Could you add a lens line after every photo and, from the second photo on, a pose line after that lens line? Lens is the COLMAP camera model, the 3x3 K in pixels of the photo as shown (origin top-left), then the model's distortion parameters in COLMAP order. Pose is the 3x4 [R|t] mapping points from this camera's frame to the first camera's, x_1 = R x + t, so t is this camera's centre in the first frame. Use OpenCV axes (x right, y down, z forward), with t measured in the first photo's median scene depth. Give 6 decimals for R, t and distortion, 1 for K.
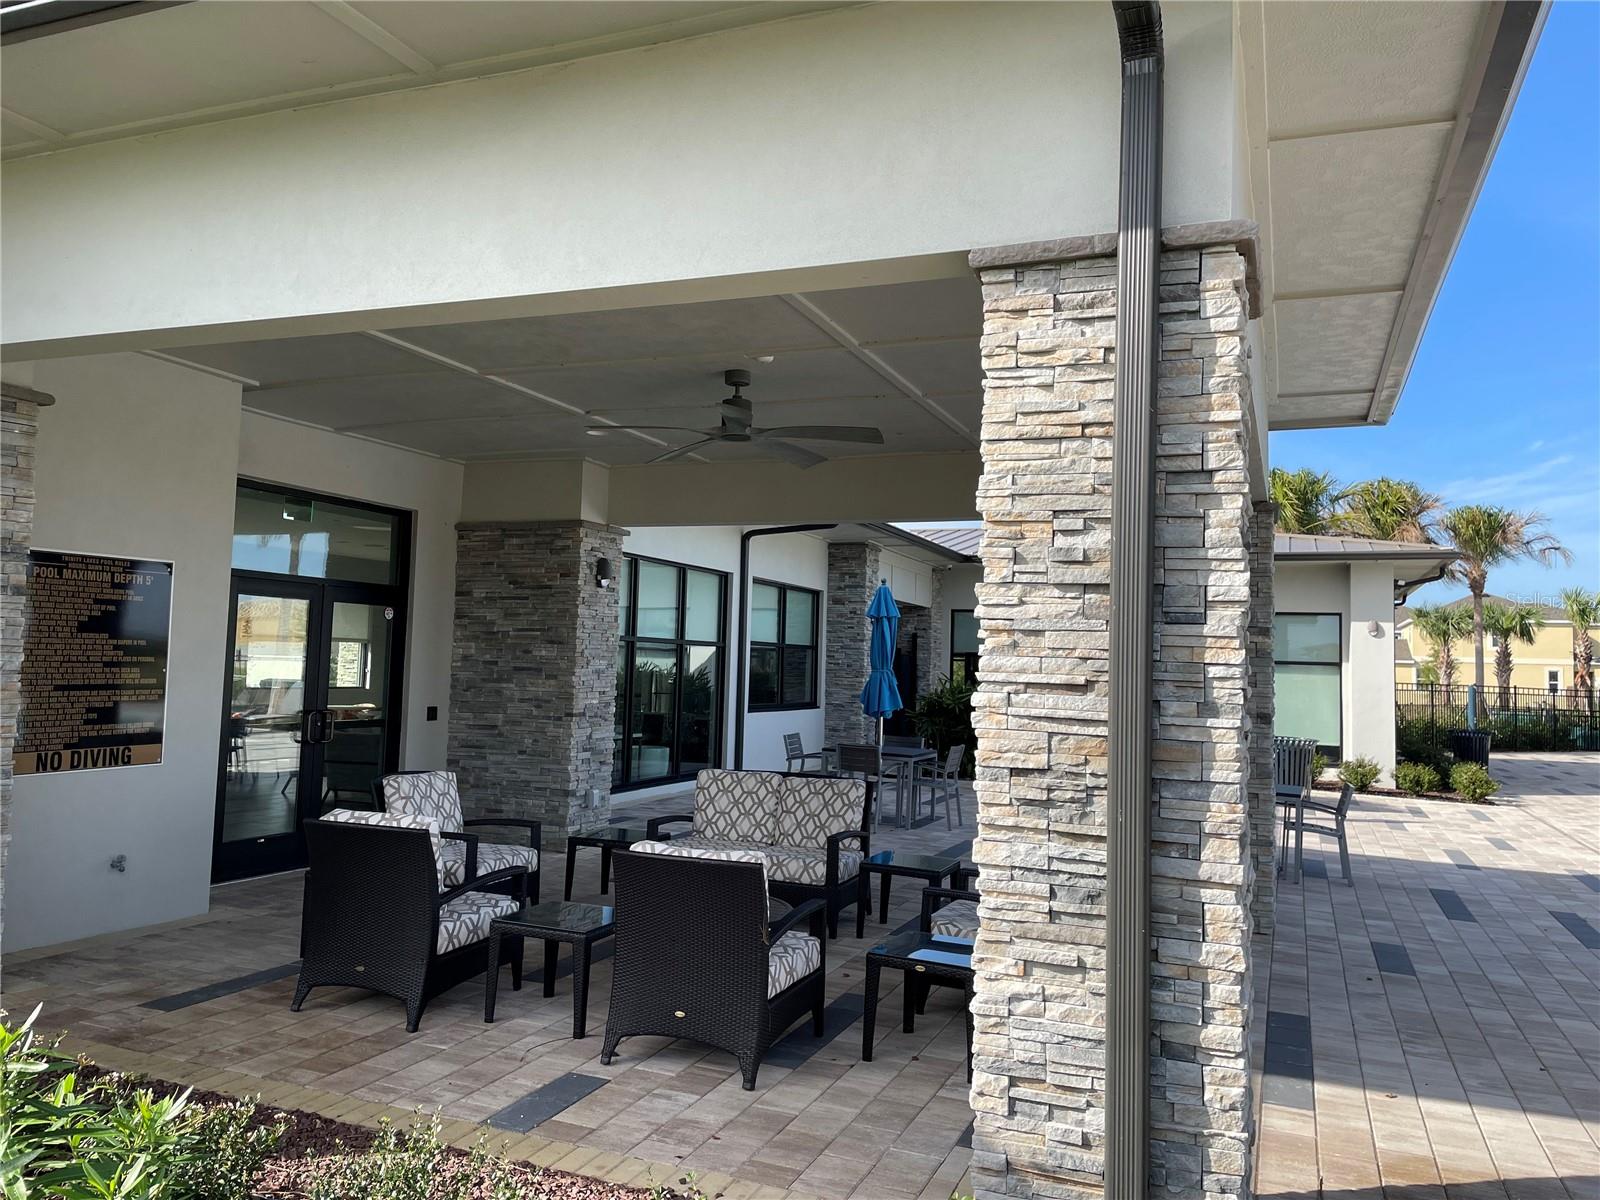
lens RADIAL K [[1211.1, 0, 807.9], [0, 1211.1, 592.5], [0, 0, 1]] dist [0.082662, -0.119405]
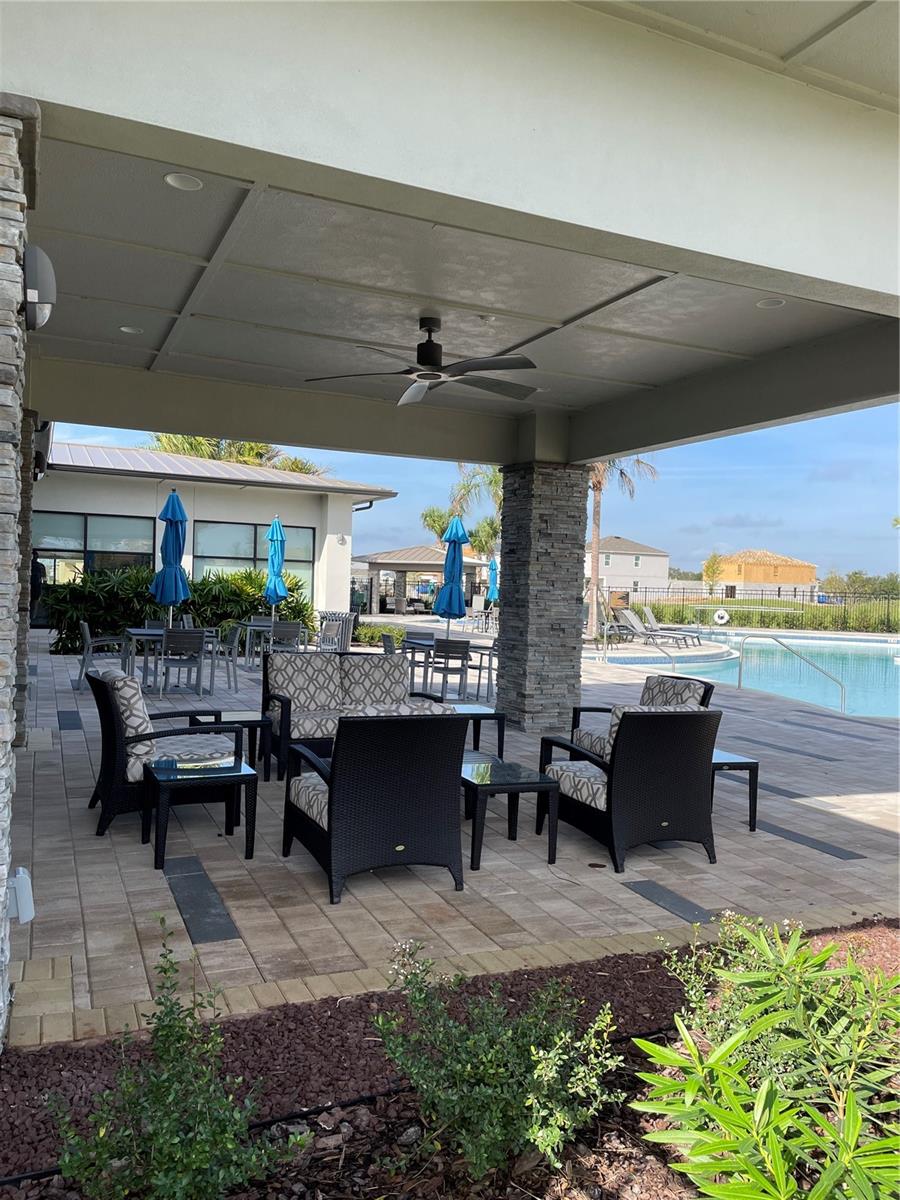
lens RADIAL K [[908.4, 0, 446.3], [0, 908.4, 608.1], [0, 0, 1]] dist [0.082662, -0.119405]
pose [[0.698806, -0.023713, 0.714918, -0.961736], [-0.057245, 0.994391, 0.088937, 0.026299], [-0.713017, -0.103075, 0.693529, 0.467194]]
